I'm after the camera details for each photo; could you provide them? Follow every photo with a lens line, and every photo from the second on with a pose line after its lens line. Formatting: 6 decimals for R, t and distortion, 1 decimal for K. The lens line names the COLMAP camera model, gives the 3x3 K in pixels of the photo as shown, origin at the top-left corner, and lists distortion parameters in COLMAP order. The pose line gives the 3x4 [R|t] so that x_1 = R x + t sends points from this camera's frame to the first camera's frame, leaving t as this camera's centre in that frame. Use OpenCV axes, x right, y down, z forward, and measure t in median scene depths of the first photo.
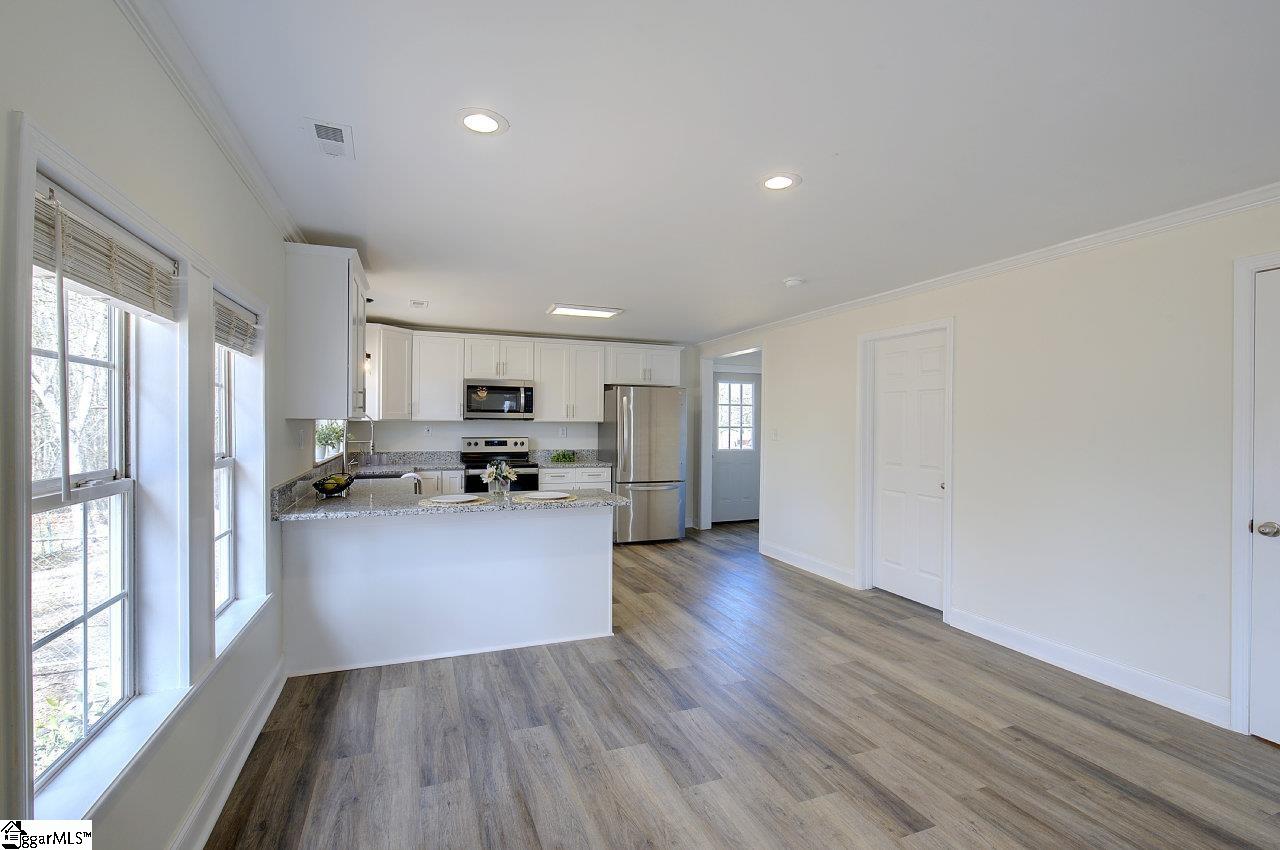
lens RADIAL K [[586.7, 0, 647.9], [0, 586.7, 423.7], [0, 0, 1]] dist [-0.002439, 0.000506]
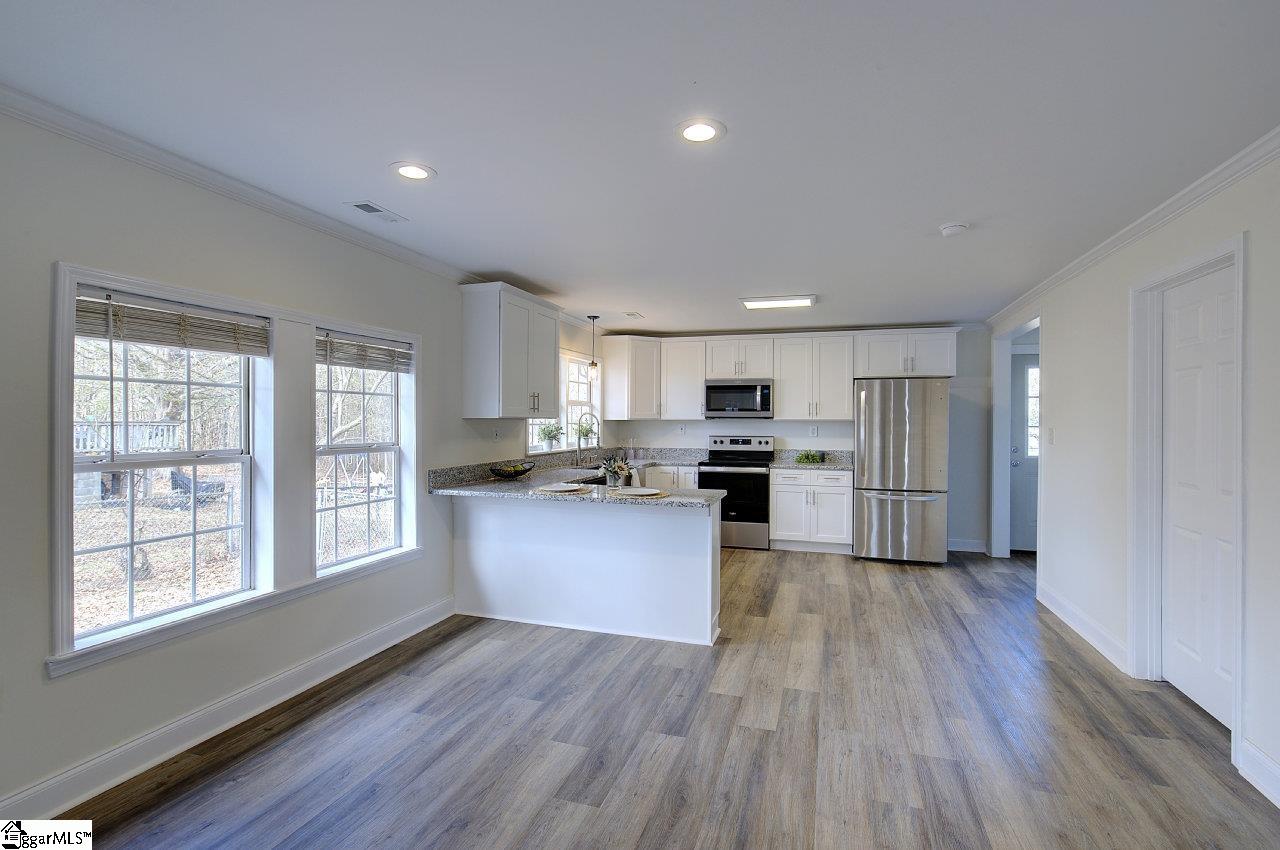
lens RADIAL K [[586.7, 0, 647.9], [0, 586.7, 423.7], [0, 0, 1]] dist [-0.002439, 0.000506]
pose [[0.773439, 0.000092, -0.633871, 0.349776], [0.000418, 1.000000, 0.000655, 0.001760], [0.633871, -0.000772, 0.773439, 0.155029]]
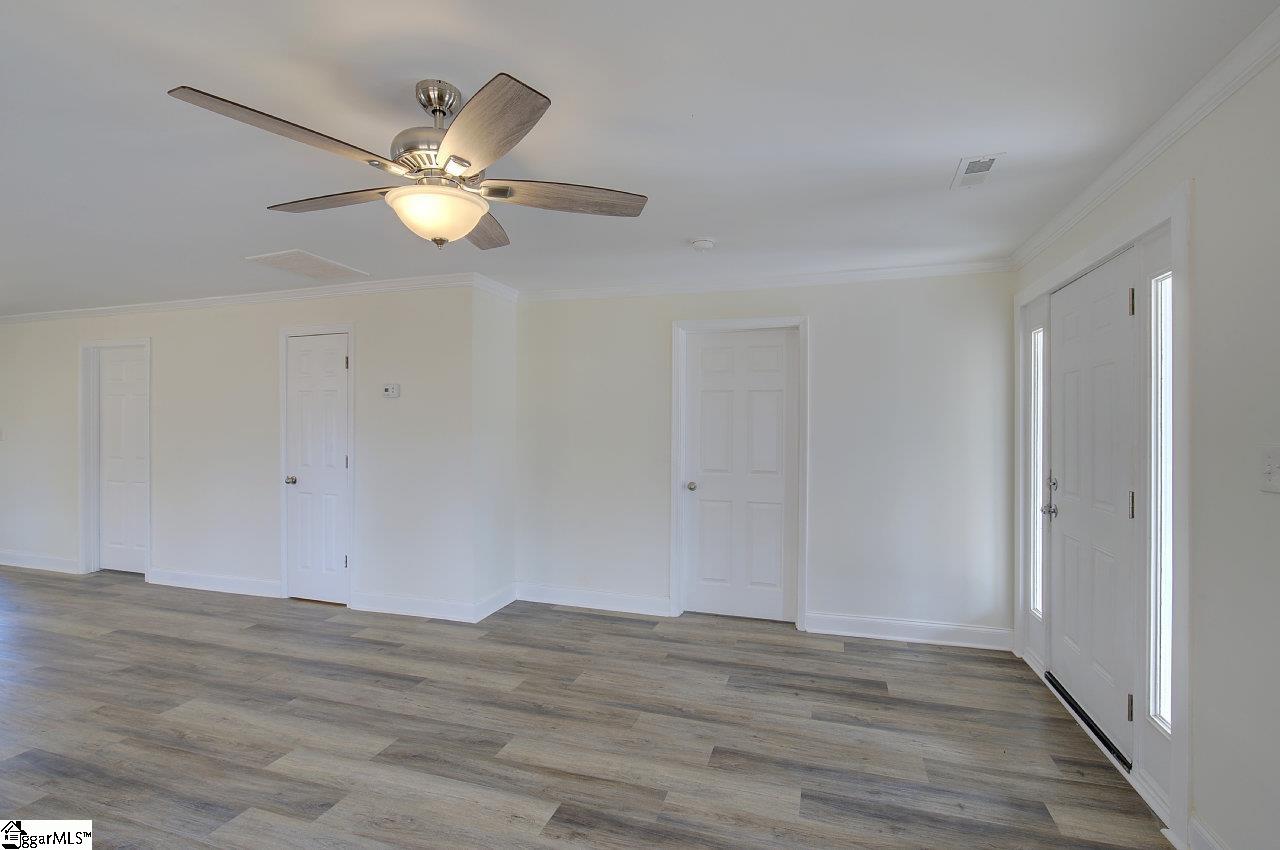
lens RADIAL K [[586.7, 0, 647.9], [0, 586.7, 423.7], [0, 0, 1]] dist [-0.002439, 0.000506]
pose [[0.633148, -0.001089, 0.774030, 0.178940], [0.002223, 0.999997, -0.000411, 0.004702], [-0.774028, 0.001980, 0.633148, -0.499381]]
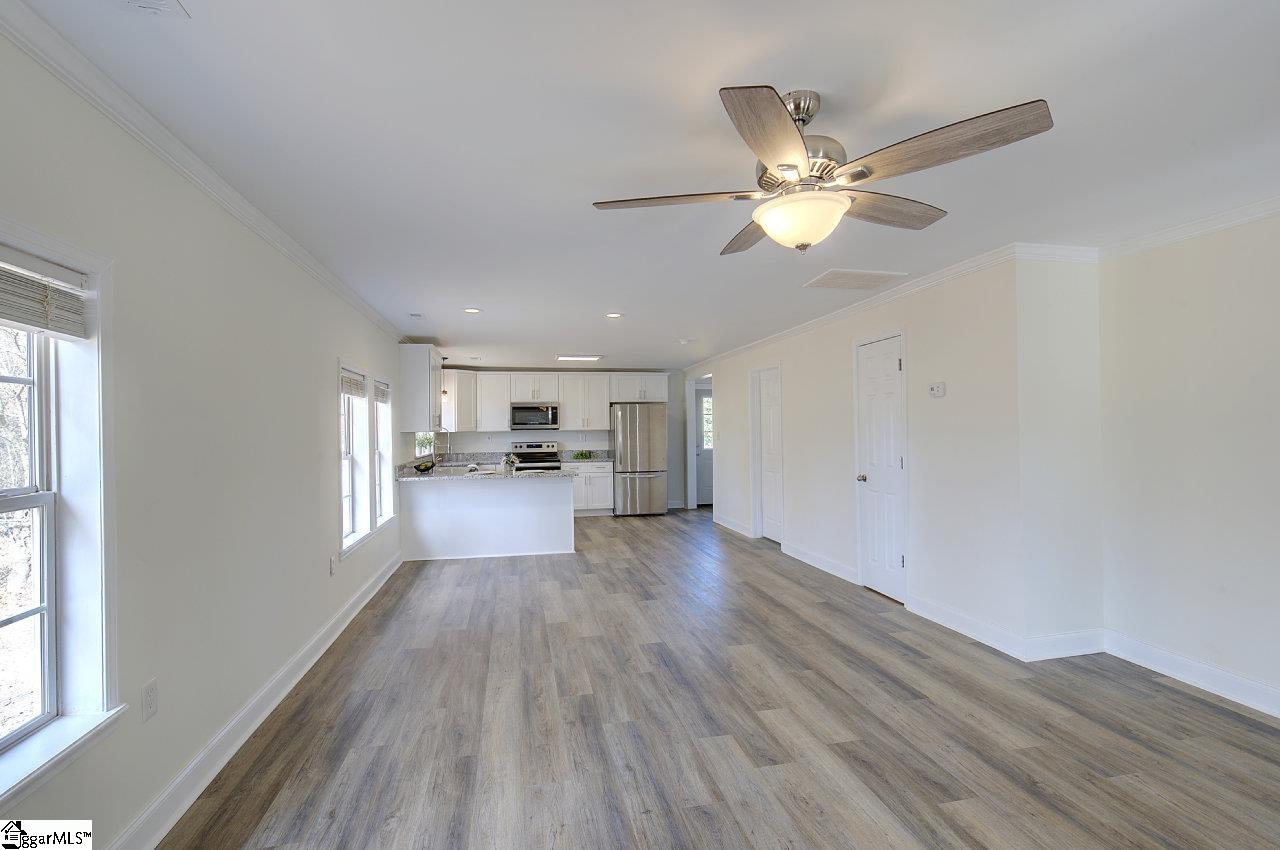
lens RADIAL K [[605.1, 0, 643.9], [0, 605.1, 426.3], [0, 0, 1]] dist [0.000431, 0.000188]
pose [[0.985741, -0.021994, -0.166826, 0.342114], [0.020705, 0.999741, -0.009460, 0.005664], [0.166991, 0.005871, 0.985941, -0.562473]]
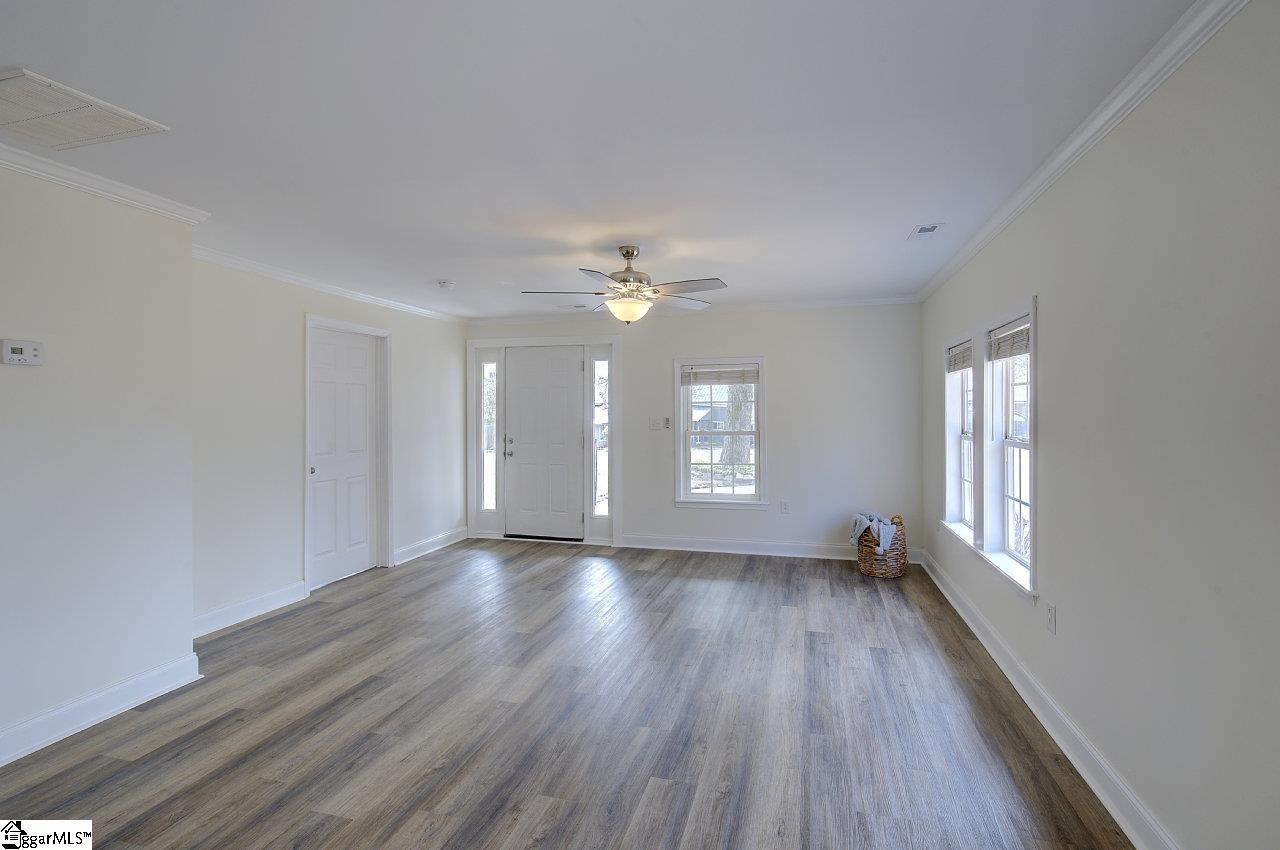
lens RADIAL K [[586.7, 0, 647.9], [0, 586.7, 423.7], [0, 0, 1]] dist [-0.002439, 0.000506]
pose [[-0.798835, -0.016966, 0.601311, -0.078588], [-0.003141, 0.999706, 0.024034, -0.001238], [-0.601542, 0.017310, -0.798654, 0.395925]]
